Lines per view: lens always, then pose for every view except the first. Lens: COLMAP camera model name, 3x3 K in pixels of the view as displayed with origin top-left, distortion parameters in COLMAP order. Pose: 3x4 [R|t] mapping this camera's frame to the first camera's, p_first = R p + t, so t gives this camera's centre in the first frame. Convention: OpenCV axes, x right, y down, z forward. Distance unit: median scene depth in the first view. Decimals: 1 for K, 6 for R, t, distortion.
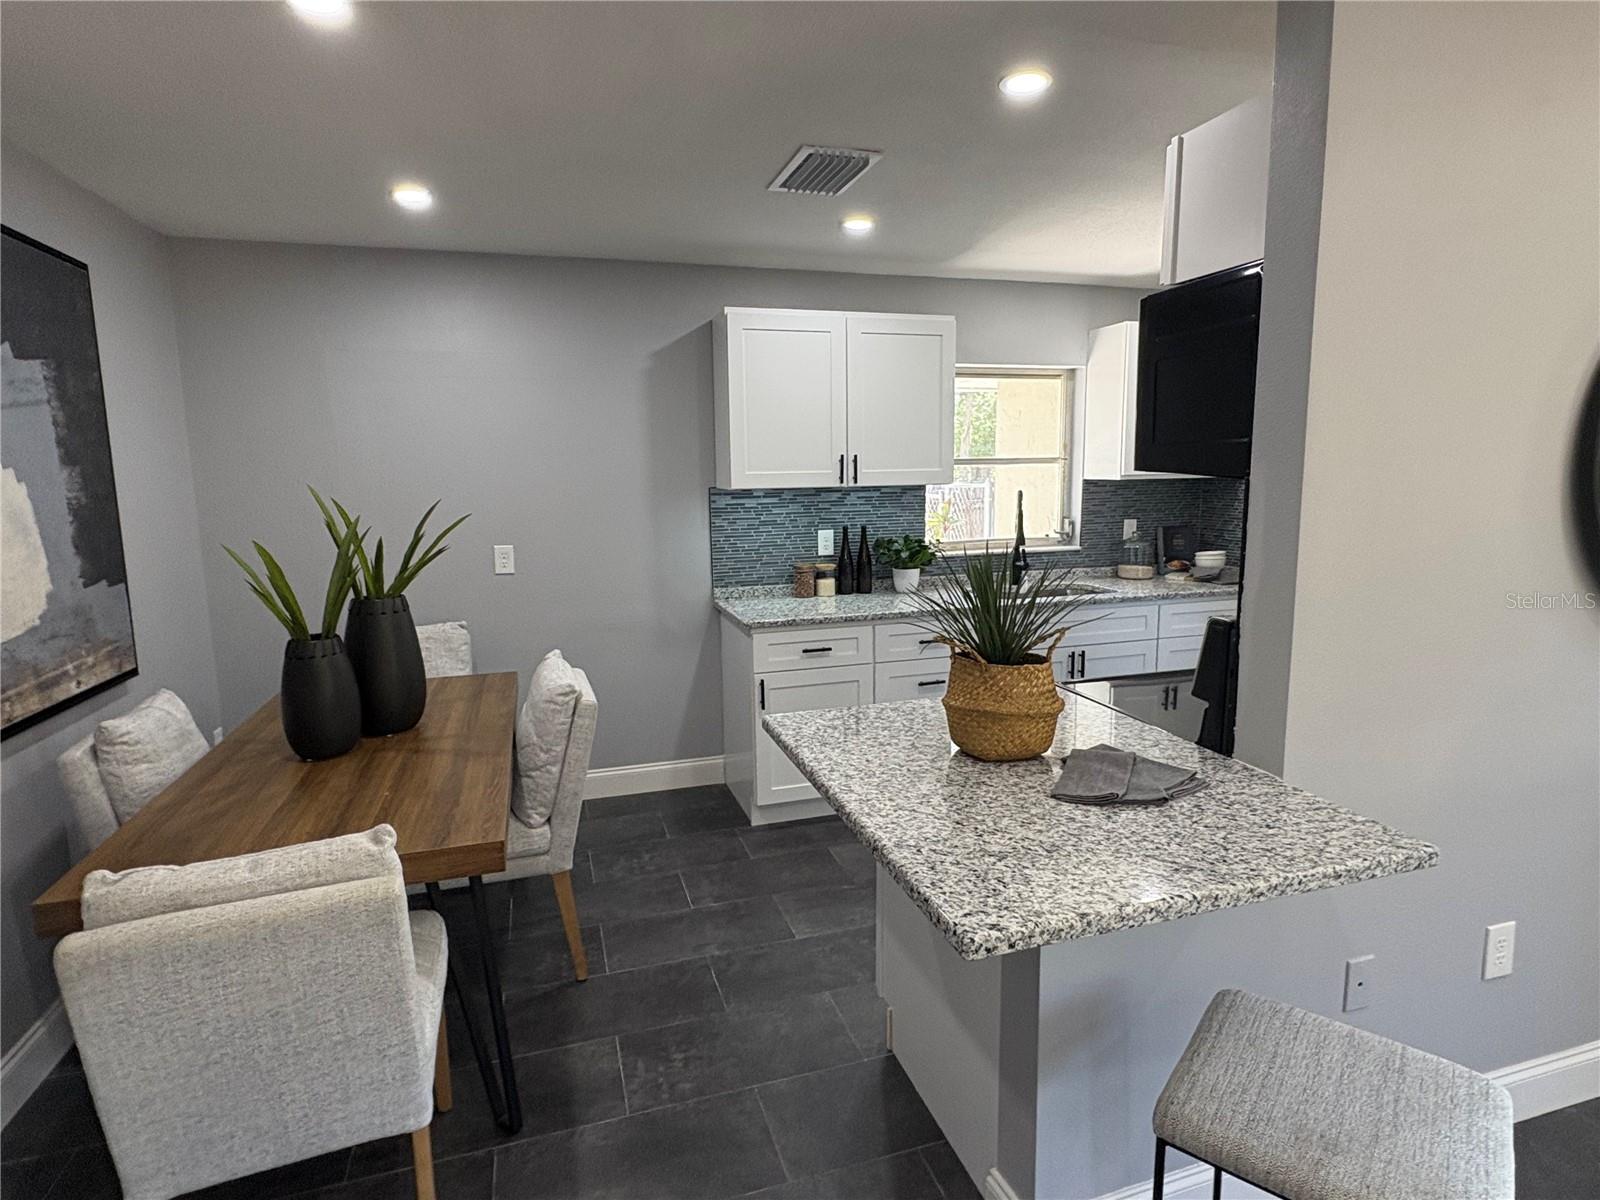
lens RADIAL K [[853.5, 0, 809.0], [0, 853.5, 597.8], [0, 0, 1]] dist [-0.004094, -0.001359]
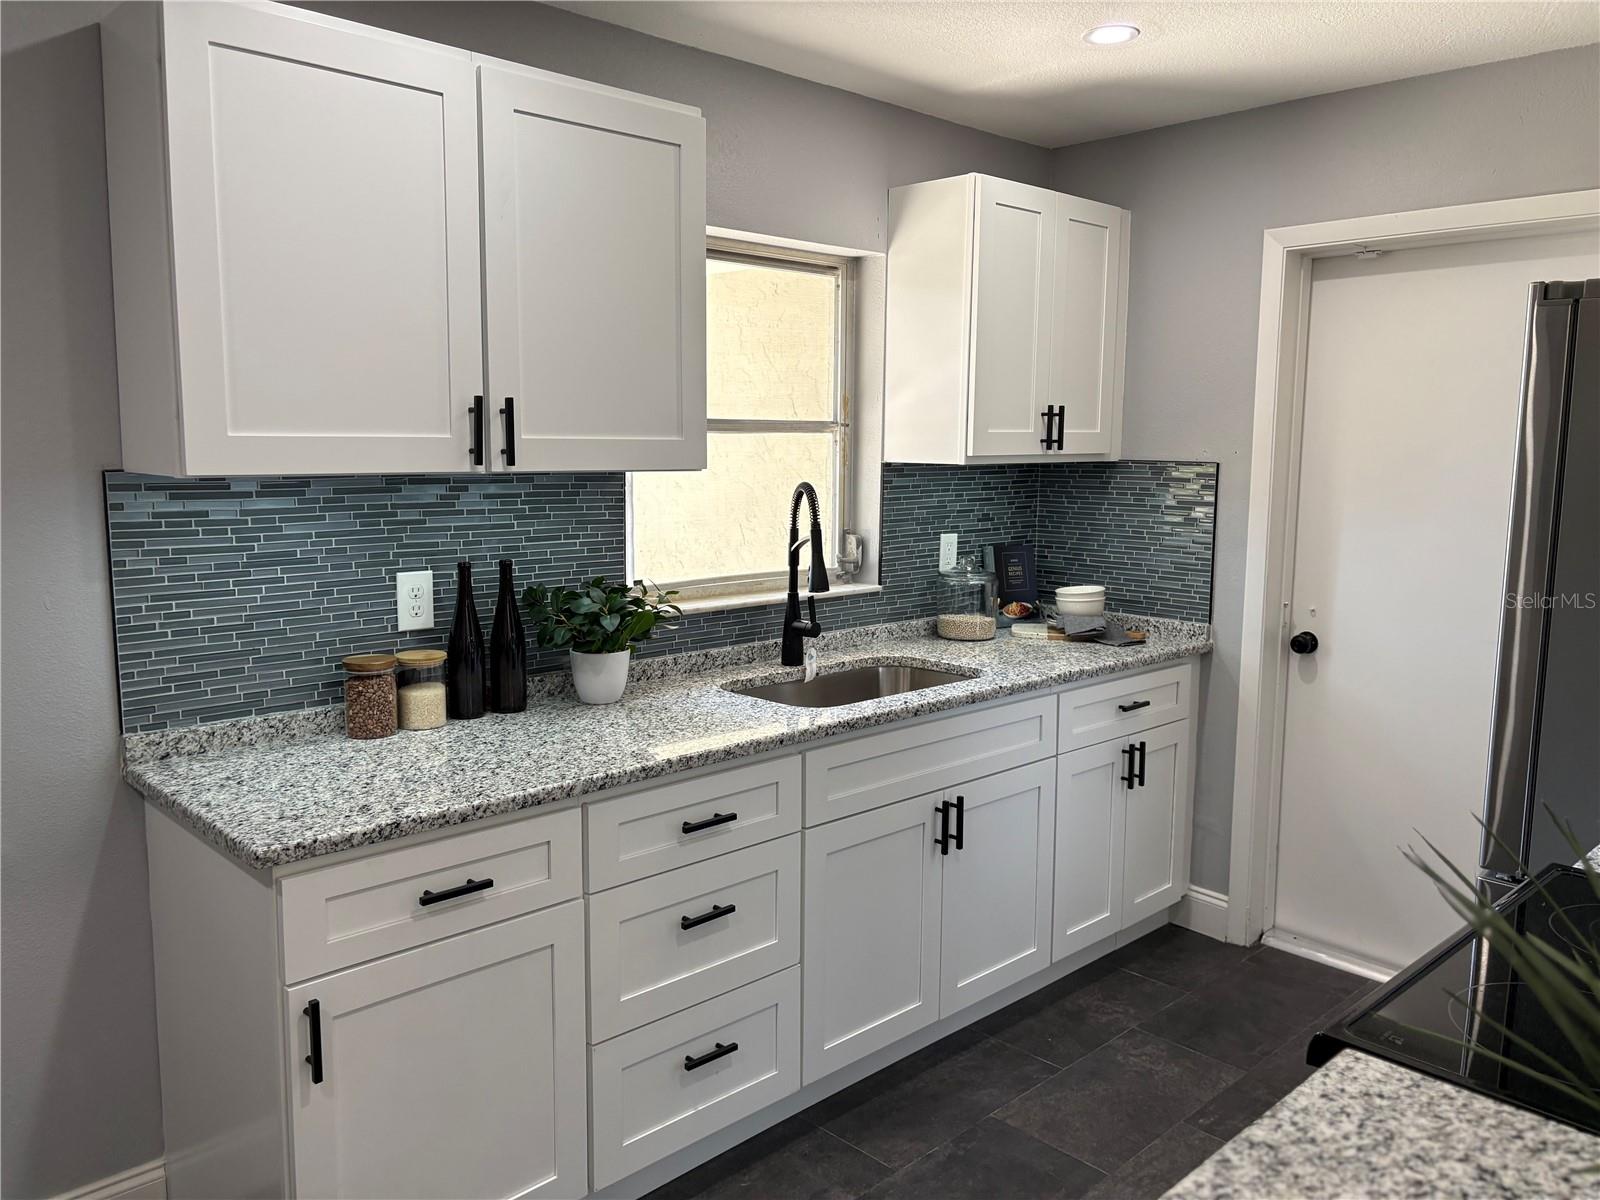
lens RADIAL K [[1205.9, 0, 802.9], [0, 1205.9, 593.4], [0, 0, 1]] dist [0.053493, -0.067449]
pose [[0.895136, -0.034638, 0.444446, -0.079830], [0.046020, 0.998830, -0.014842, -0.051879], [-0.443412, 0.033739, 0.895683, 0.377075]]
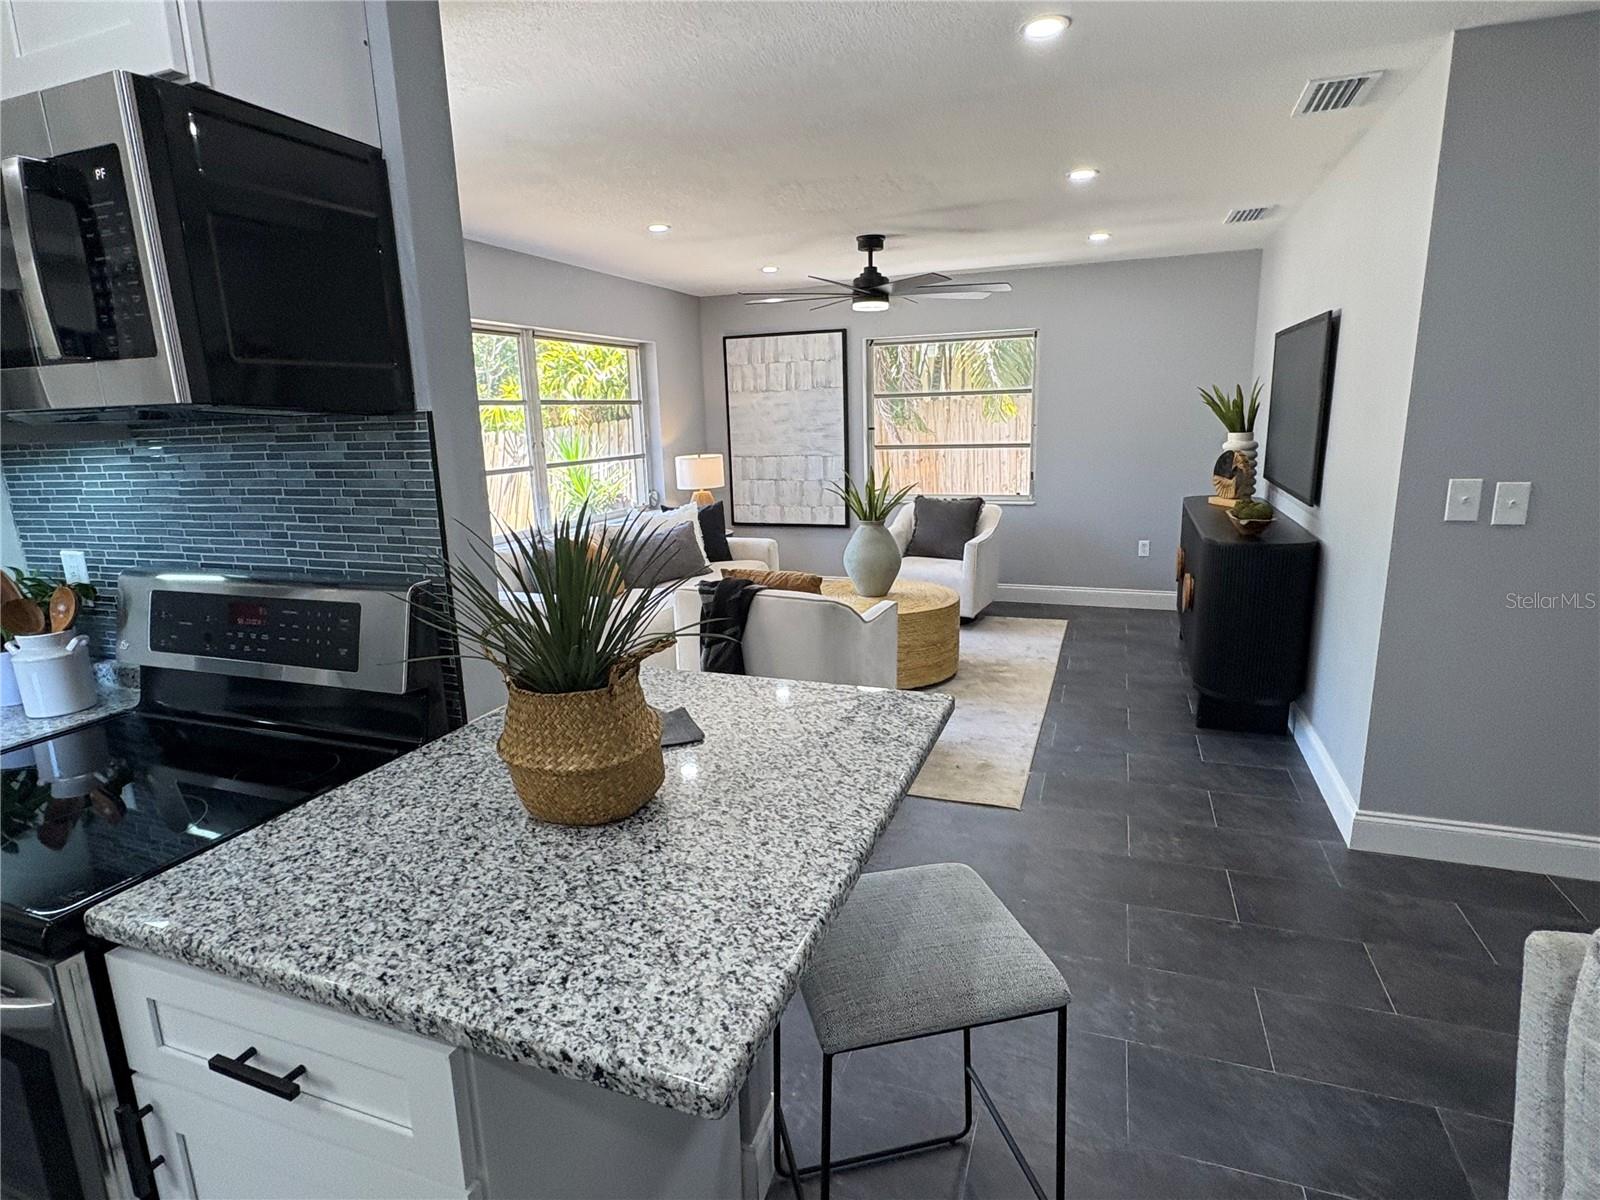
lens RADIAL K [[853.5, 0, 809.0], [0, 853.5, 597.8], [0, 0, 1]] dist [-0.004094, -0.001359]
pose [[-0.794857, -0.093362, 0.599571, -0.136483], [0.128330, 0.939878, 0.316481, -0.074754], [-0.593071, 0.328500, -0.735088, 0.597340]]
